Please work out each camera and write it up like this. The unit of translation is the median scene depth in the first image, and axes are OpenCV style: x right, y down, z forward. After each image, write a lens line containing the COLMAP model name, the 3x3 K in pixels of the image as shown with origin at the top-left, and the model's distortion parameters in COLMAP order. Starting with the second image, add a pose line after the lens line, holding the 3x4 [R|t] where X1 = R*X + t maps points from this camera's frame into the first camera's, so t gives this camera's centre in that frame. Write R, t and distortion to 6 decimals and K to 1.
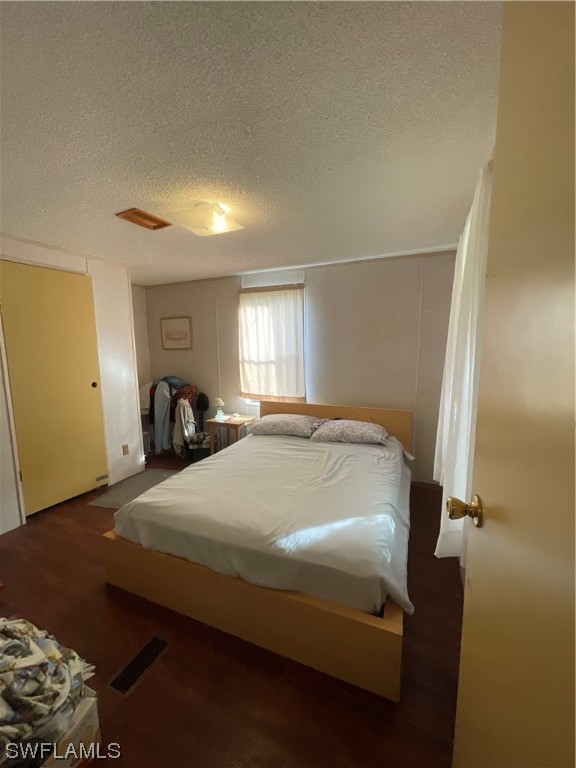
lens RADIAL K [[309.4, 0, 289.5], [0, 309.4, 383.1], [0, 0, 1]] dist [0.015520, 0.000449]
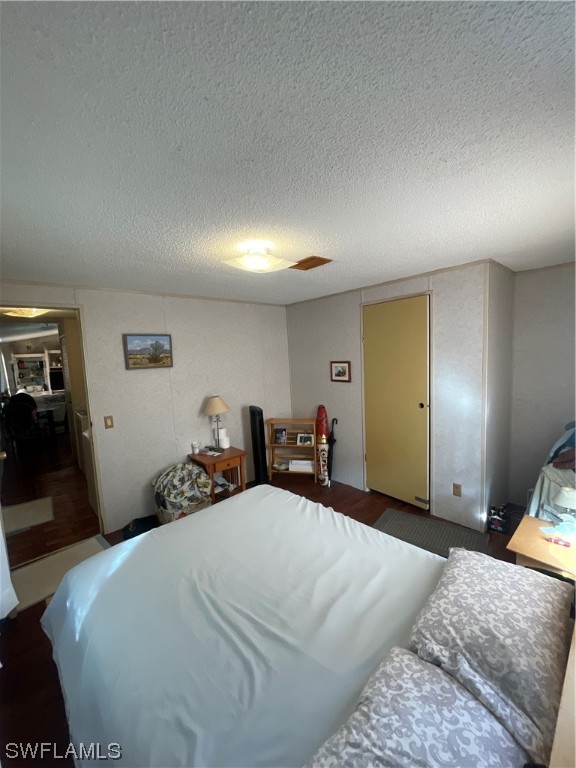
lens RADIAL K [[309.4, 0, 283.5], [0, 309.4, 388.2], [0, 0, 1]] dist [0.015520, 0.000449]
pose [[-0.421197, 0.125759, -0.898208, 0.401255], [-0.053482, 0.985173, 0.163014, -0.172836], [0.905391, 0.116699, -0.408226, 0.927373]]
